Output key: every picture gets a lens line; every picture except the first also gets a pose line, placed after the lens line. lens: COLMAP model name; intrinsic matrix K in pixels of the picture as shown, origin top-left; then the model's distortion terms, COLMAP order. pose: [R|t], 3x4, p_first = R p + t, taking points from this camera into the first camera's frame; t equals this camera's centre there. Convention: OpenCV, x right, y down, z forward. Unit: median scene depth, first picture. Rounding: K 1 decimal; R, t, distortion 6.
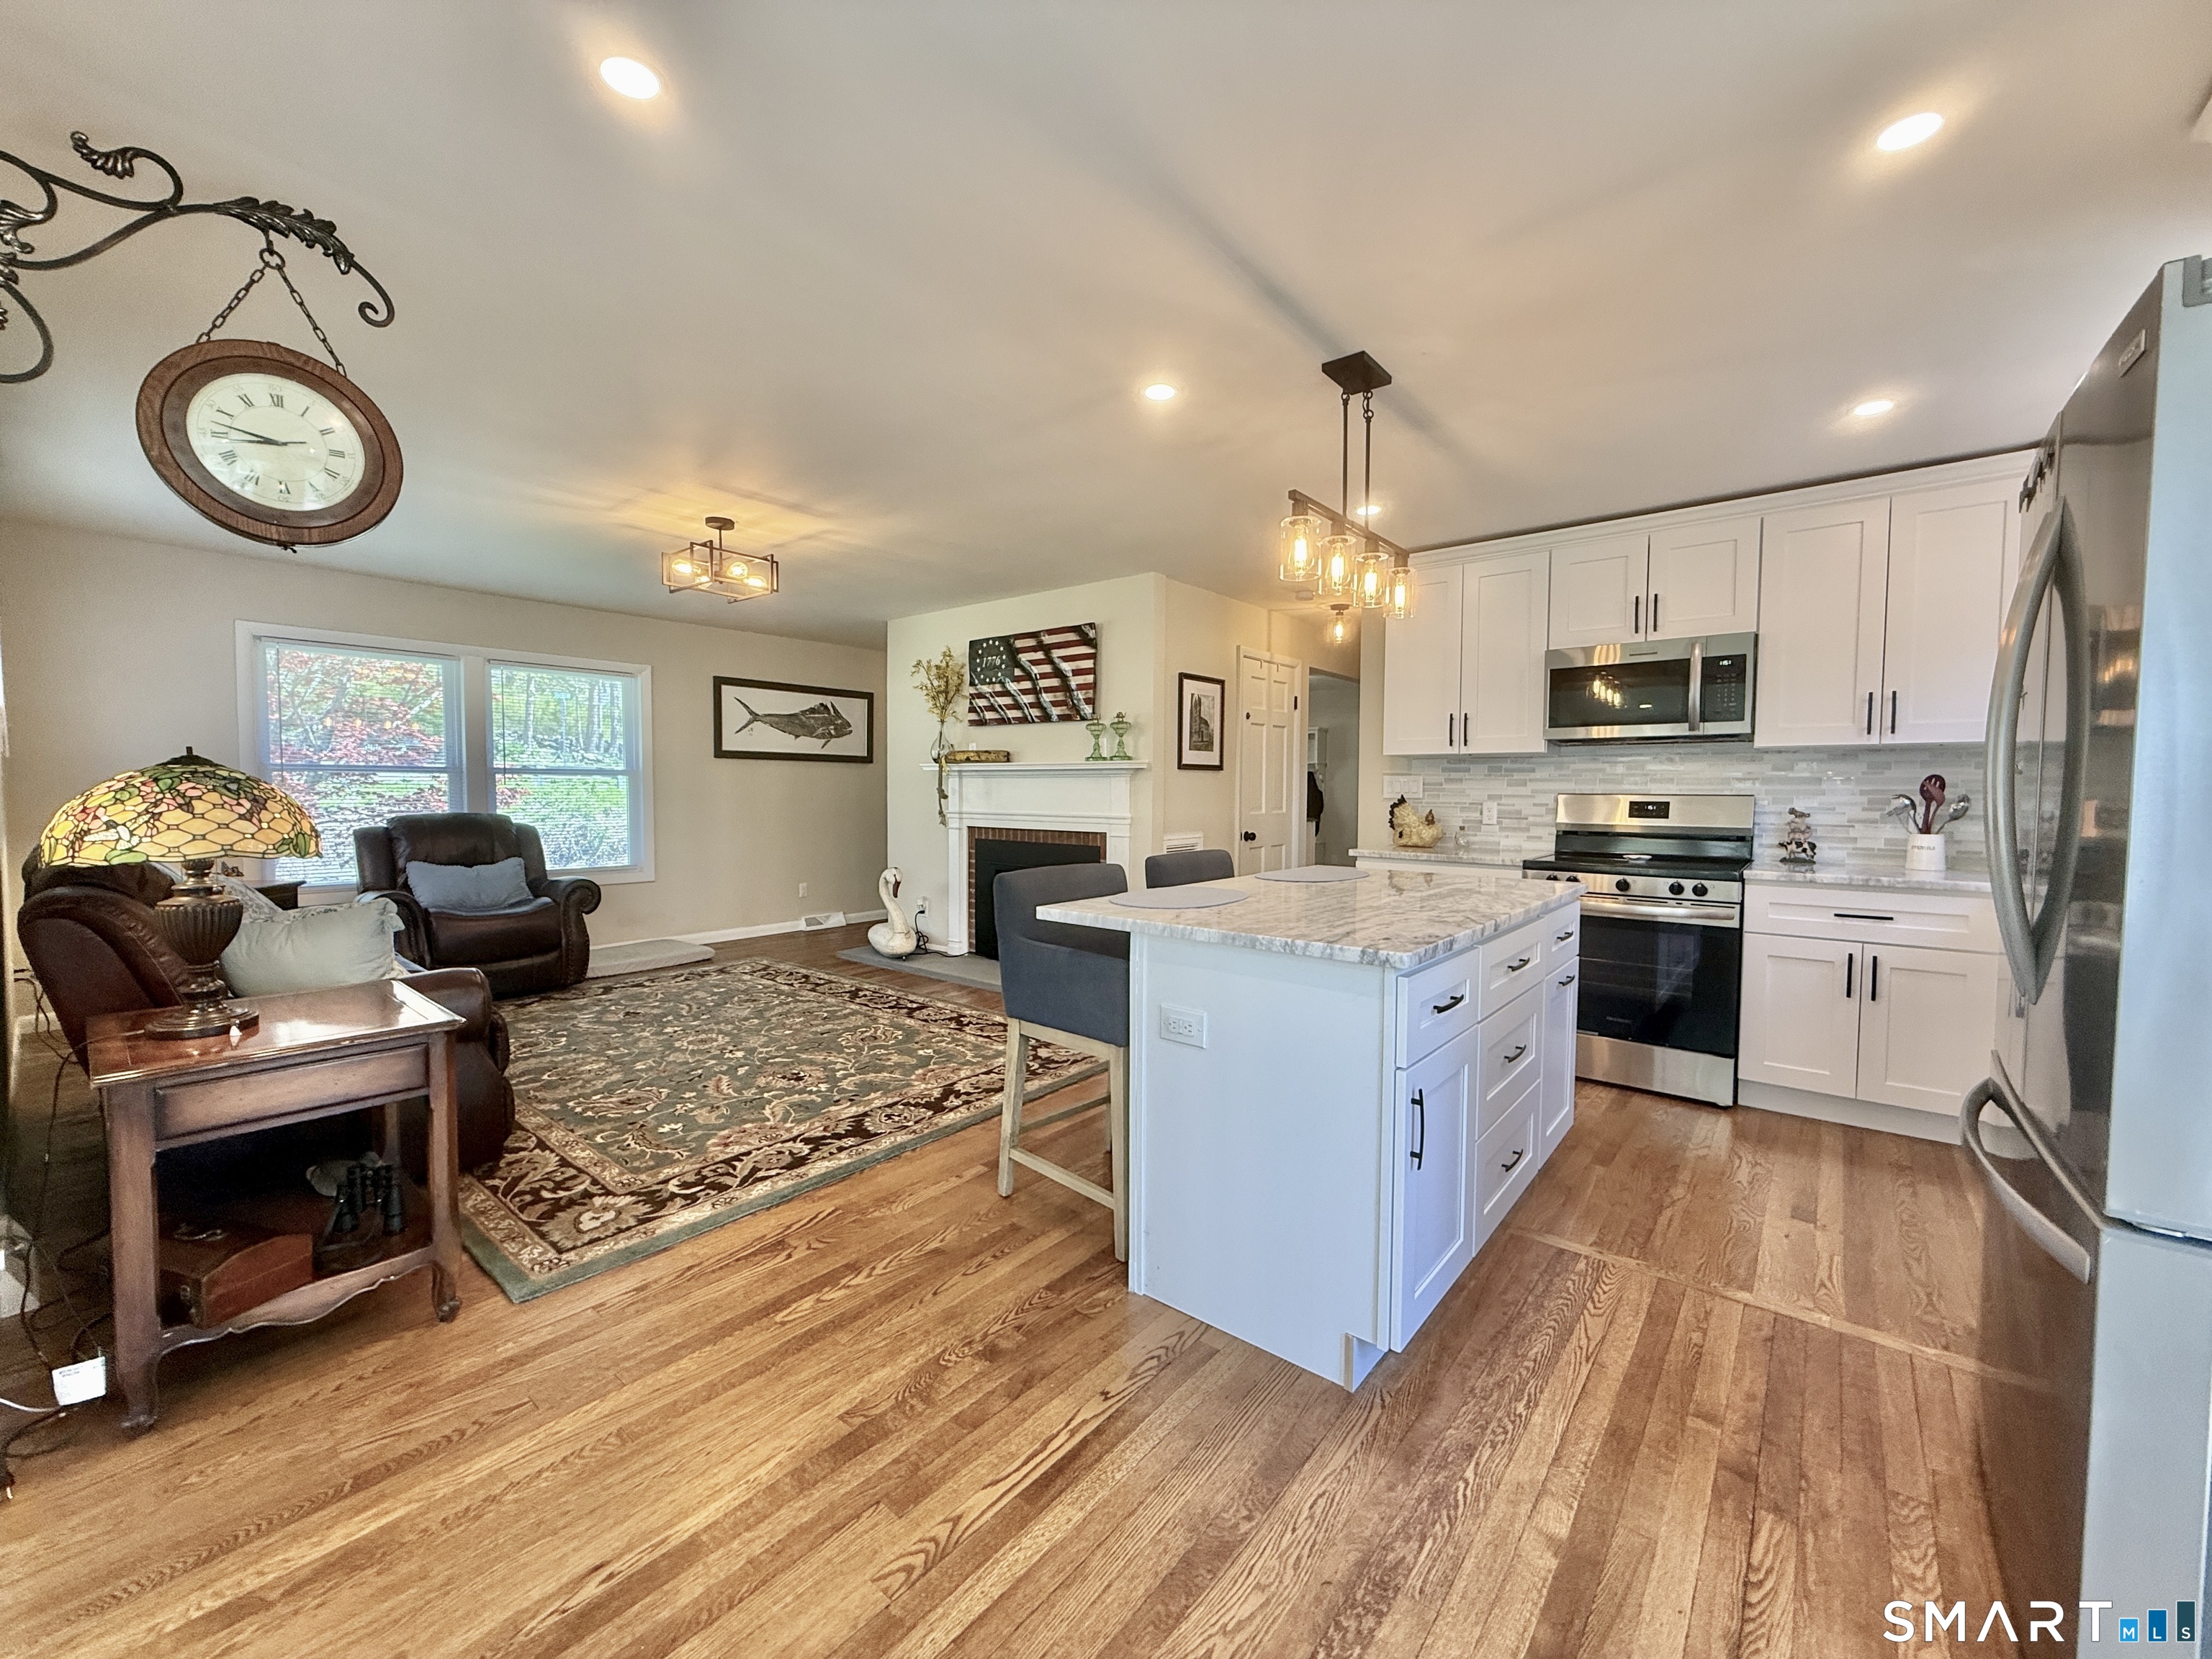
lens RADIAL K [[878.7, 0, 1099.5], [0, 878.7, 825.8], [0, 0, 1]] dist [0.000168, -0.000475]
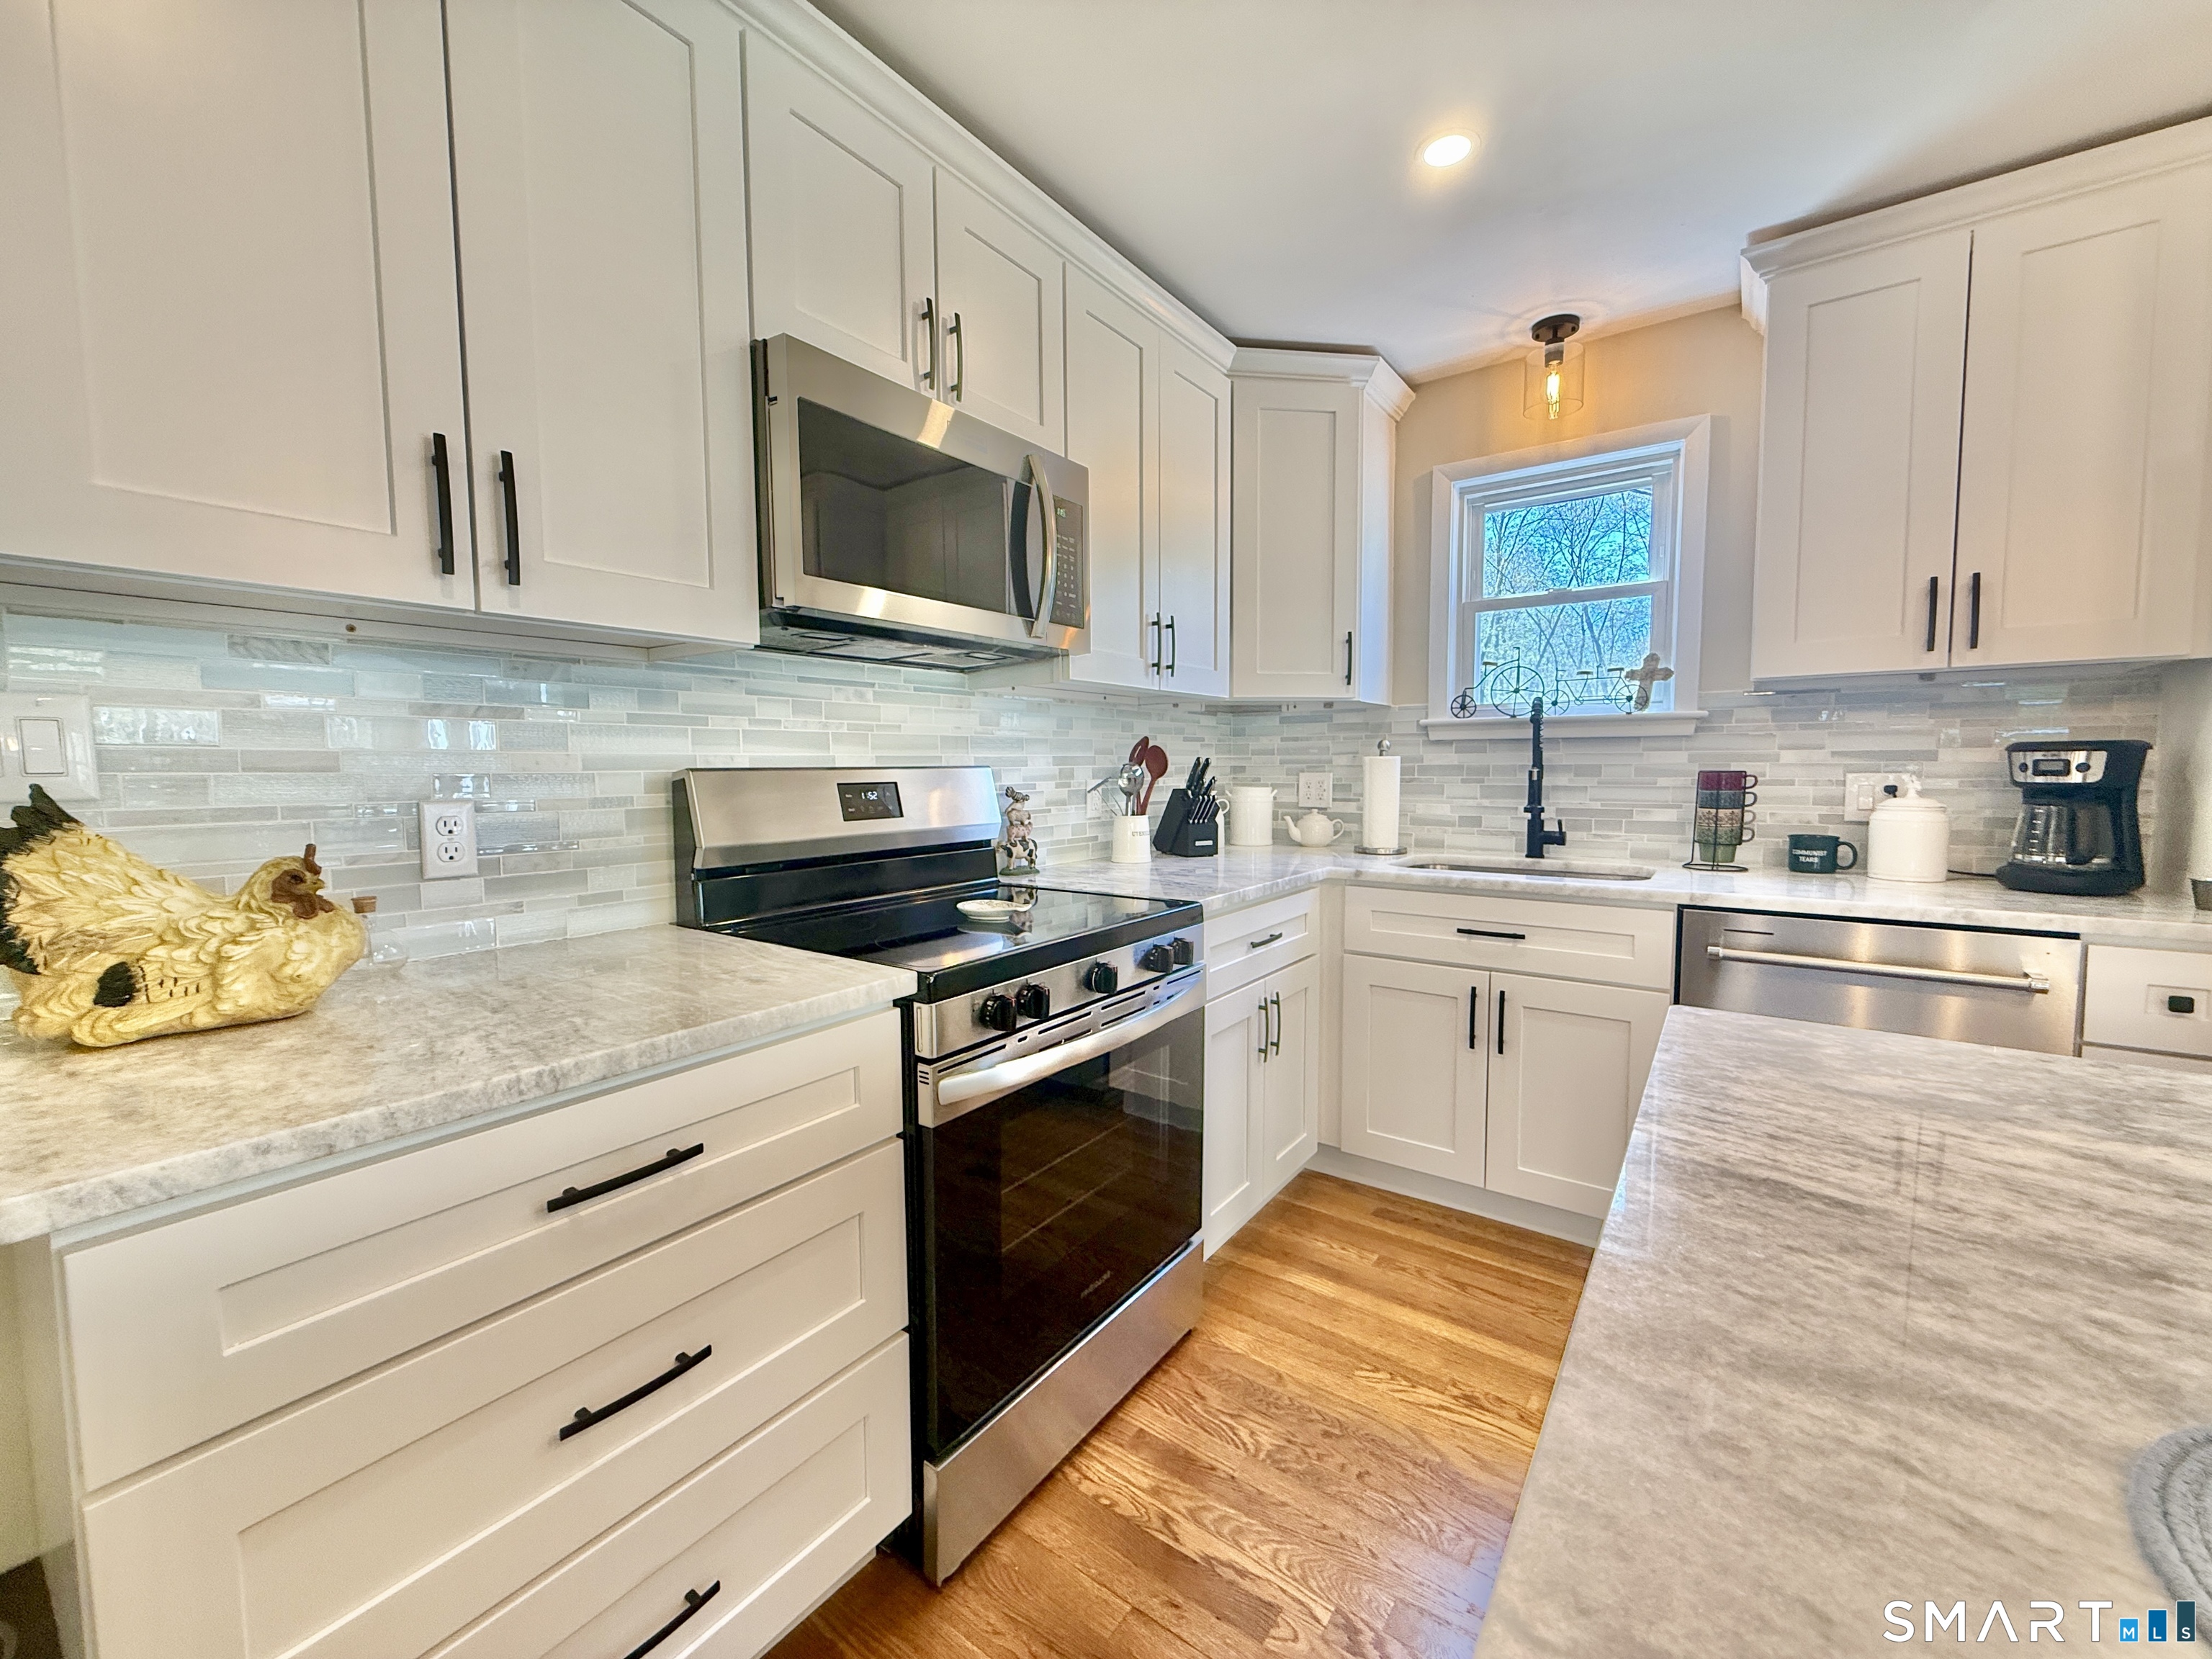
lens RADIAL K [[878.7, 0, 1111.5], [0, 878.7, 827.7], [0, 0, 1]] dist [0.000168, -0.000475]
pose [[-0.069141, -0.076123, 0.994698, 0.162458], [0.049591, 0.995590, 0.079638, -0.036111], [-0.996374, 0.054834, -0.065061, 0.945898]]
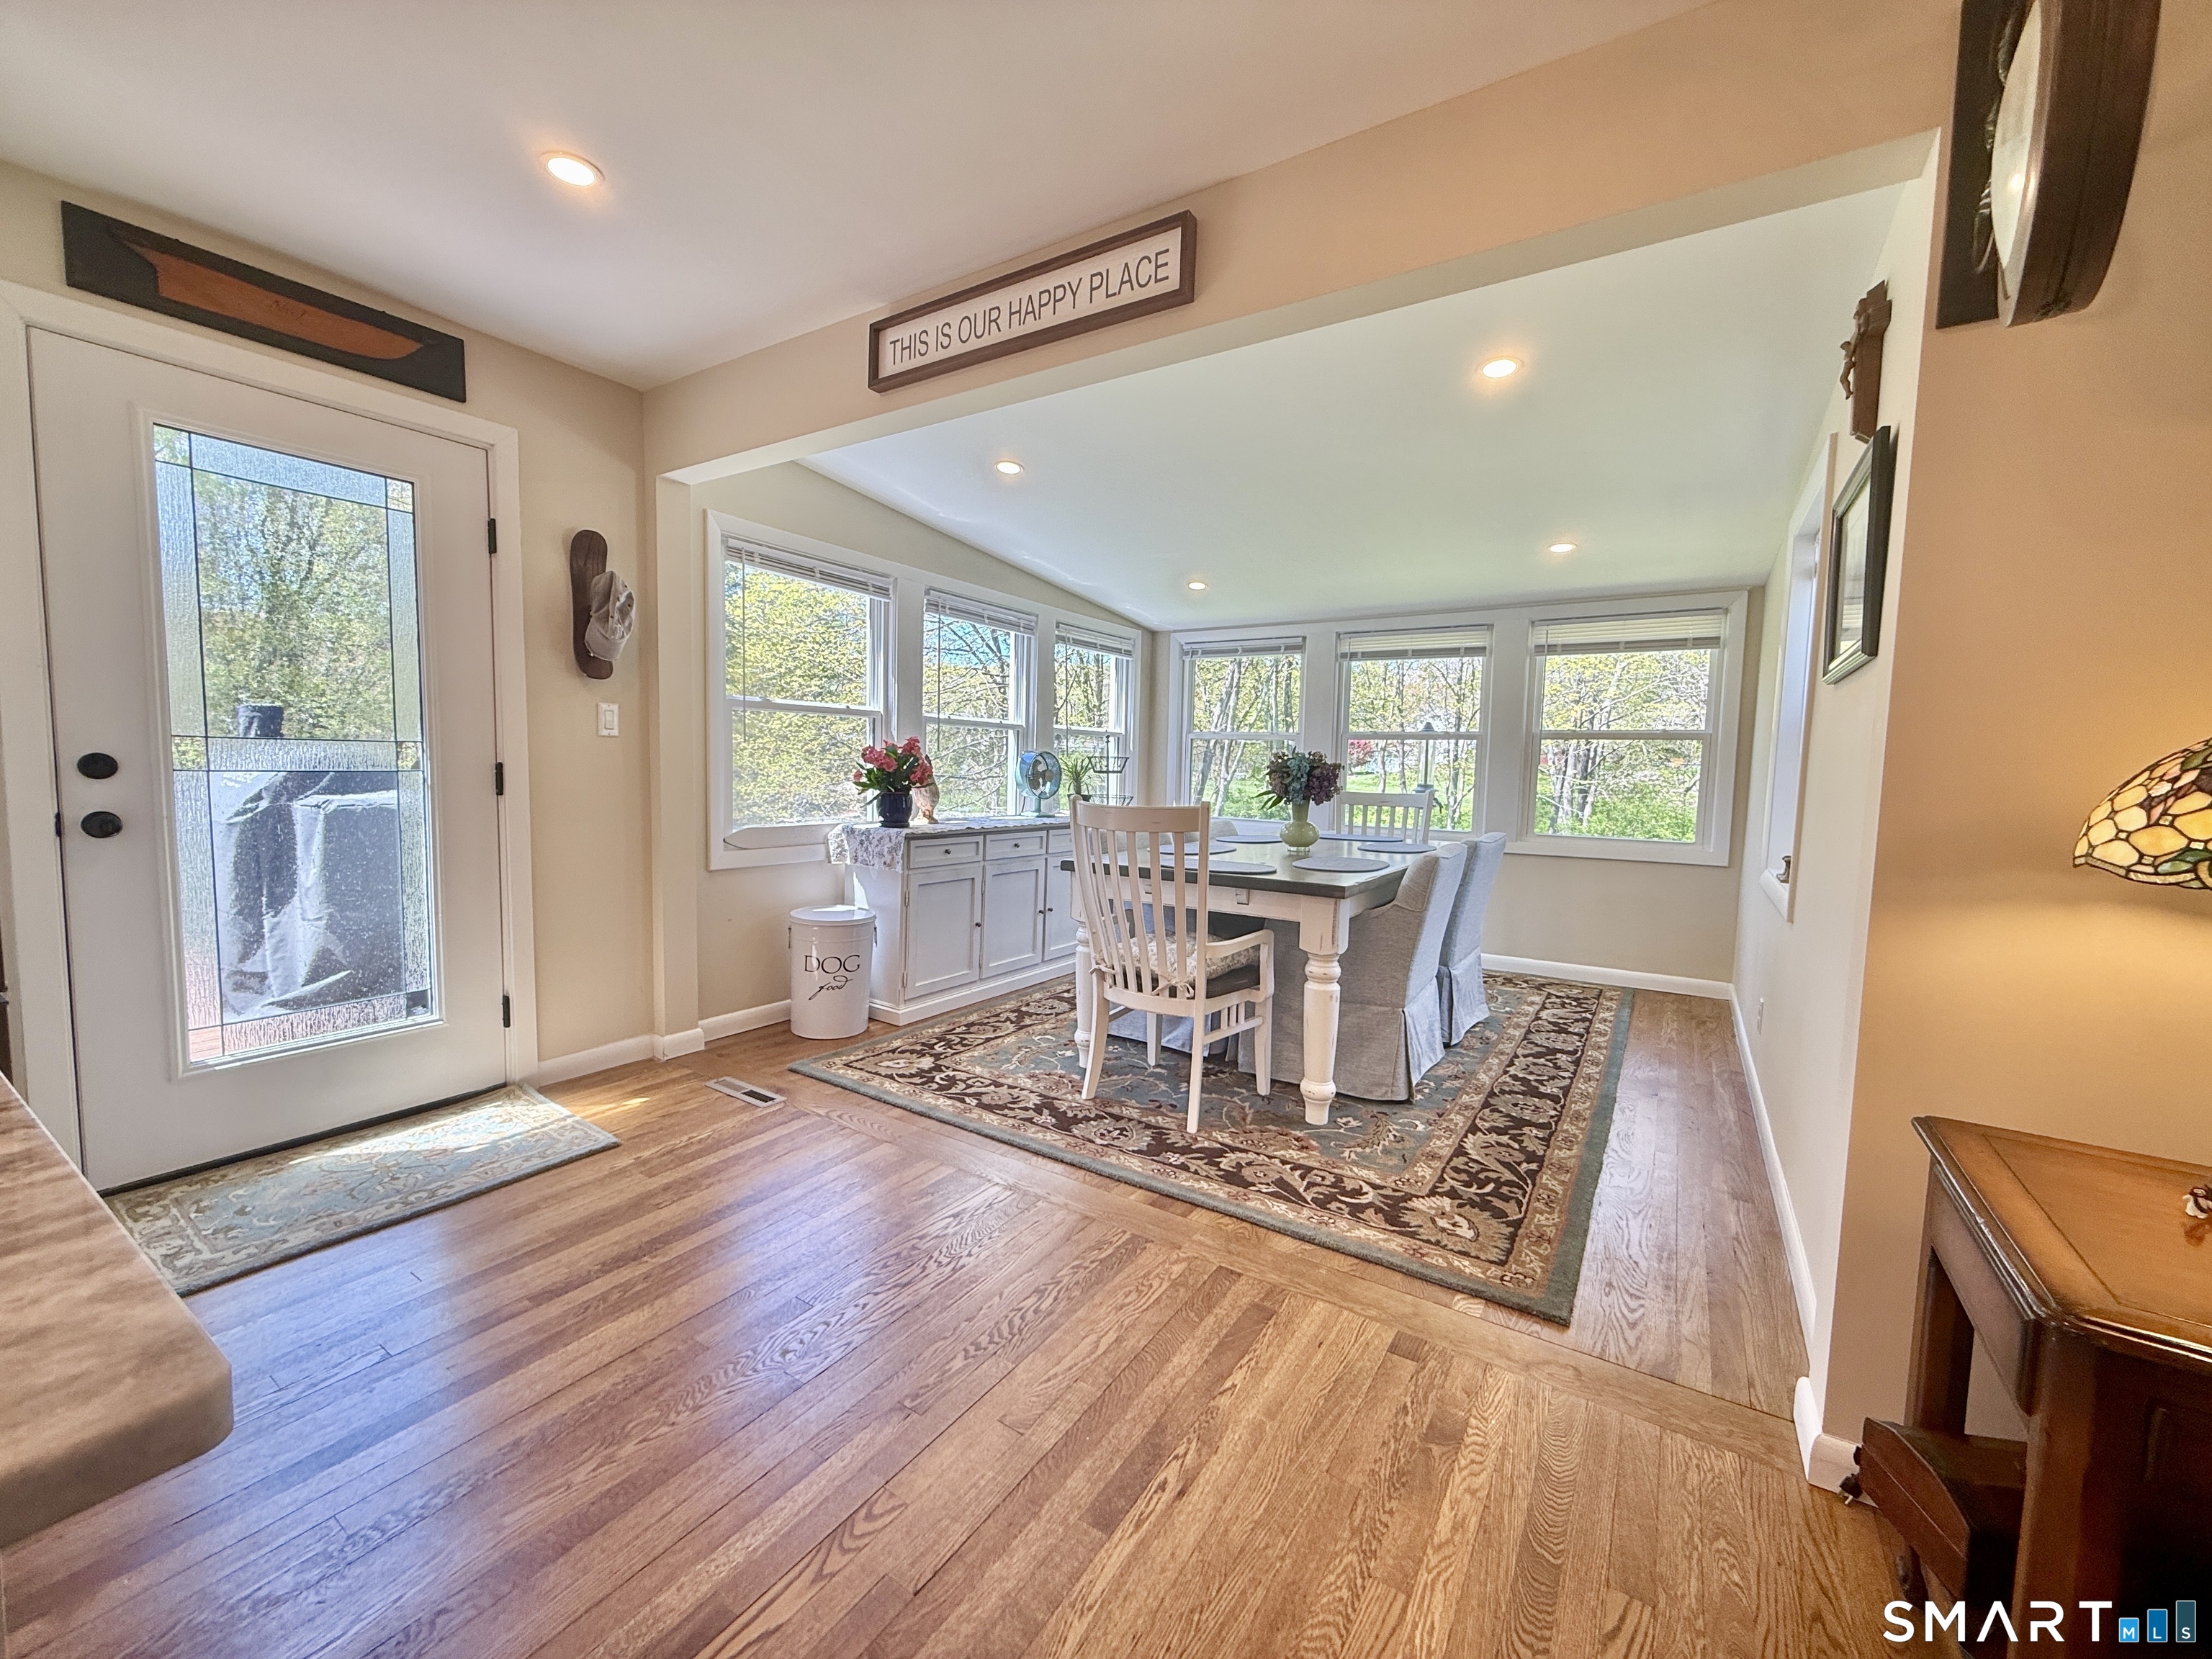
lens RADIAL K [[878.7, 0, 1113.0], [0, 878.7, 826.9], [0, 0, 1]] dist [0.000168, -0.000475]
pose [[0.118893, 0.070850, -0.990376, 0.493497], [-0.071106, 0.995497, 0.062680, -0.014363], [0.990358, 0.062969, 0.123396, 0.729935]]
